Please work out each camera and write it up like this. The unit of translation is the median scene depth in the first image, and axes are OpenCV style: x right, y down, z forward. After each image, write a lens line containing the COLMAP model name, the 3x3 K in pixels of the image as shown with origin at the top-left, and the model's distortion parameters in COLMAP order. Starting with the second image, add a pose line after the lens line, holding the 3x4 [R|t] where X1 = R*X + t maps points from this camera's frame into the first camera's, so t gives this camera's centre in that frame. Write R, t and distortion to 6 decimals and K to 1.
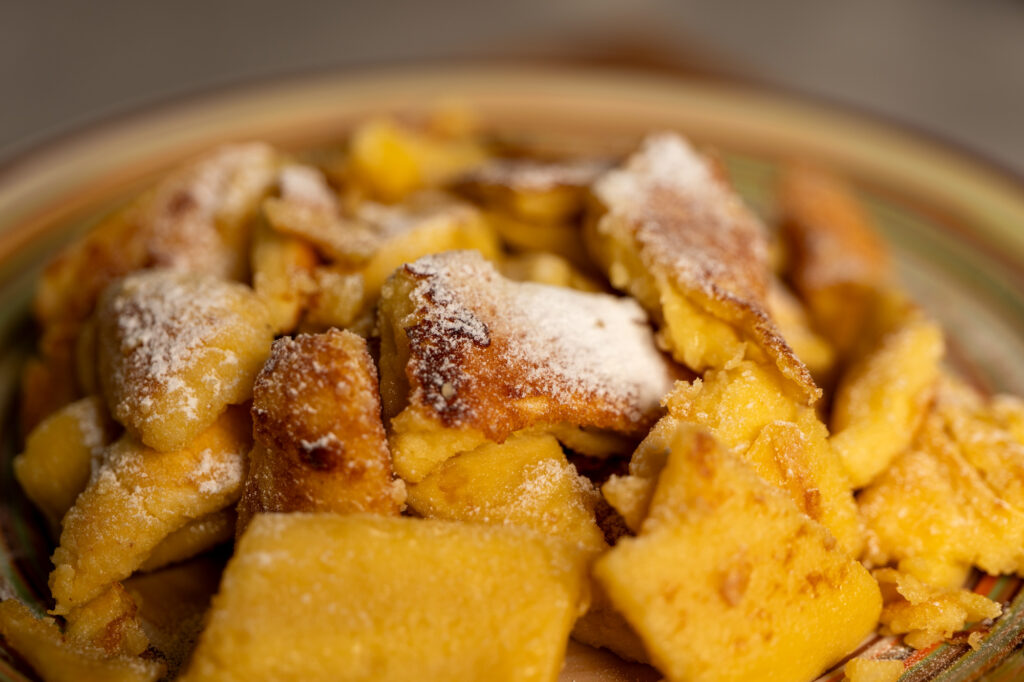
lens RADIAL K [[1700.2, 0, 516.6], [0, 1700.2, 338.8], [0, 0, 1]] dist [0.007505, 0.000000]
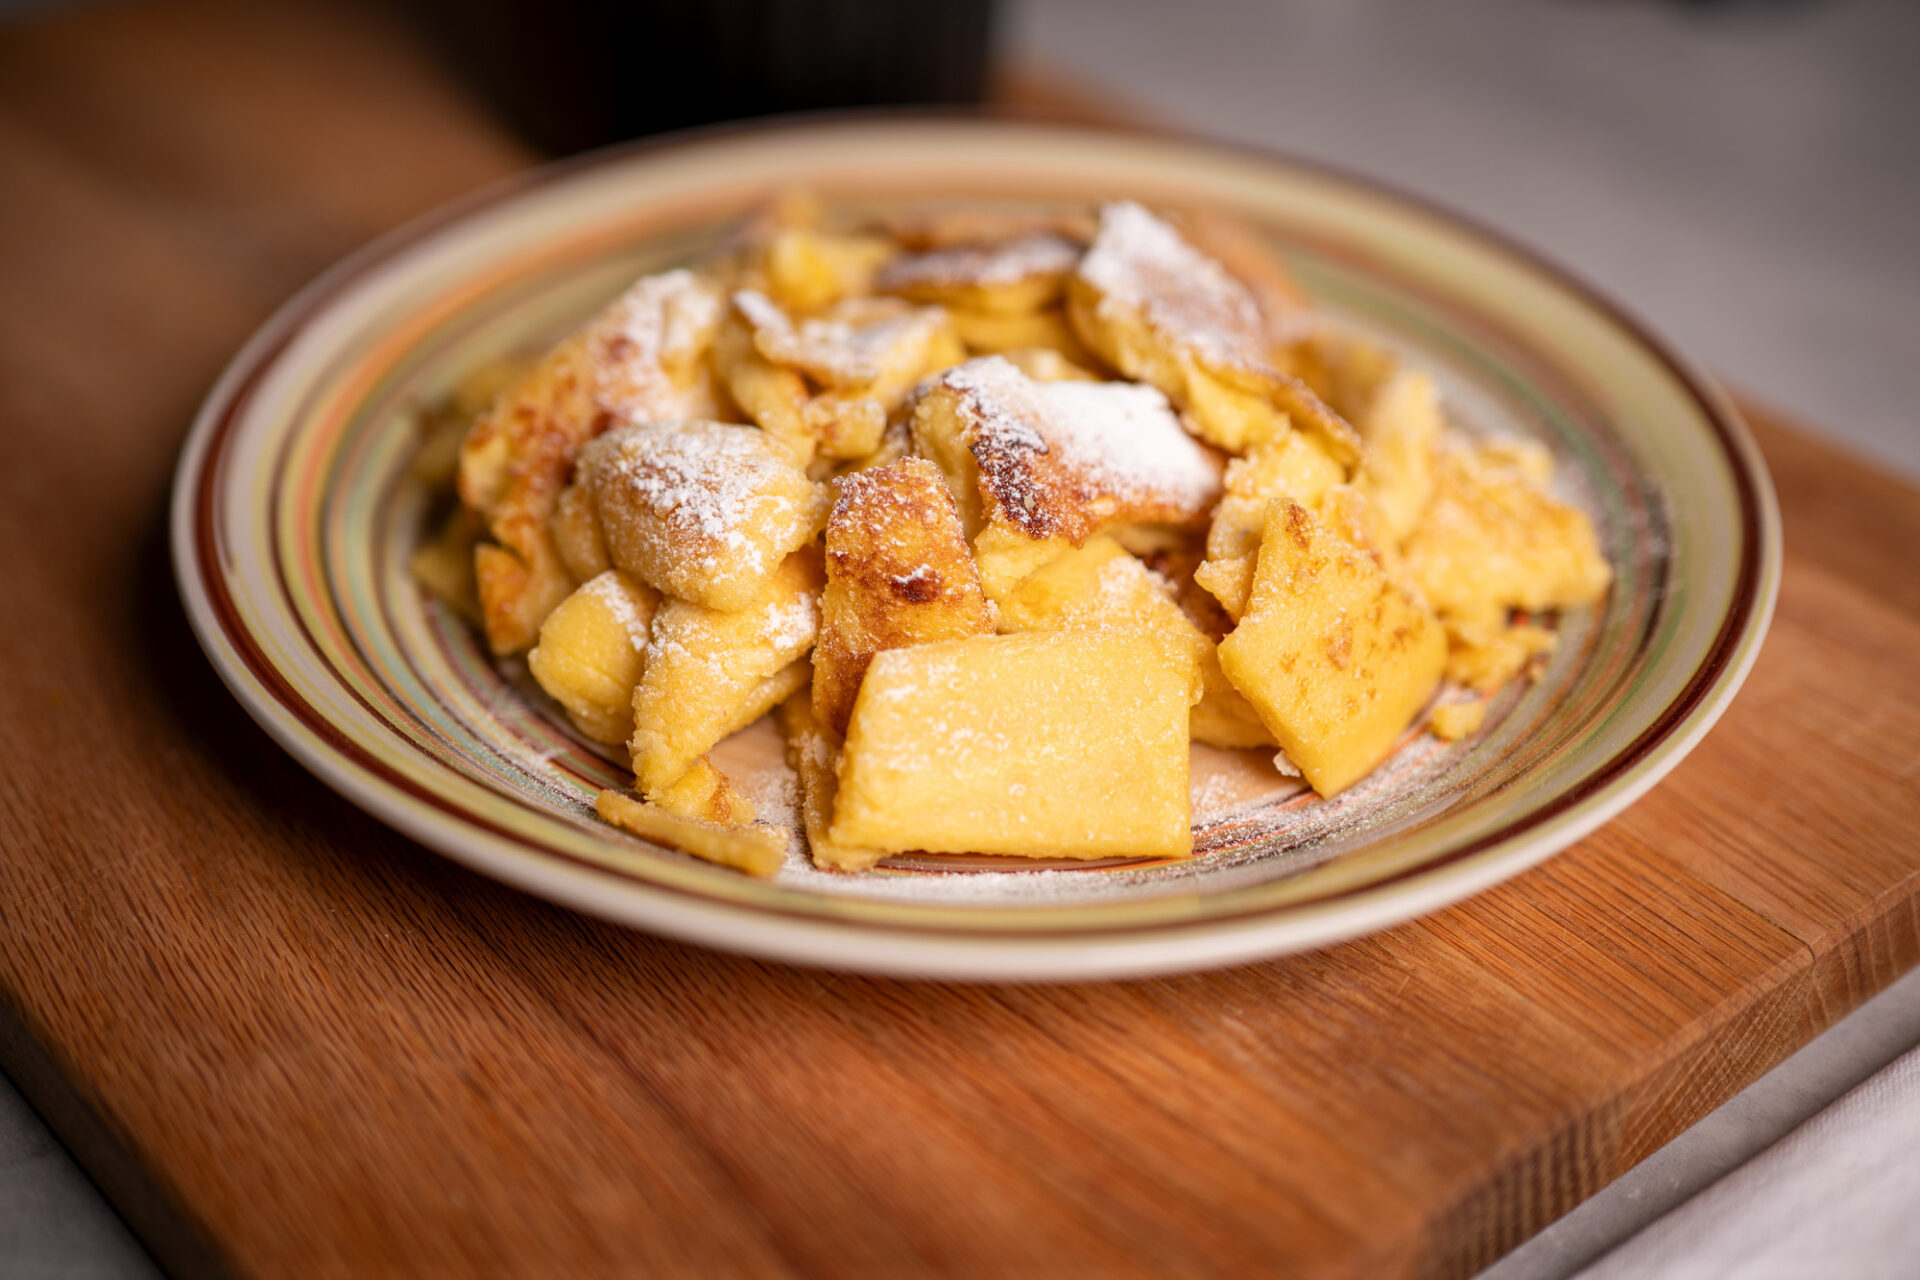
lens RADIAL K [[2702.8, 0, 954.3], [0, 2702.8, 647.2], [0, 0, 1]] dist [-0.009663, 0.000000]
pose [[0.961735, -0.157440, 0.224228, -0.429517], [0.140076, 0.985909, 0.091449, -0.034752], [-0.235466, -0.056541, 0.970236, -0.488965]]
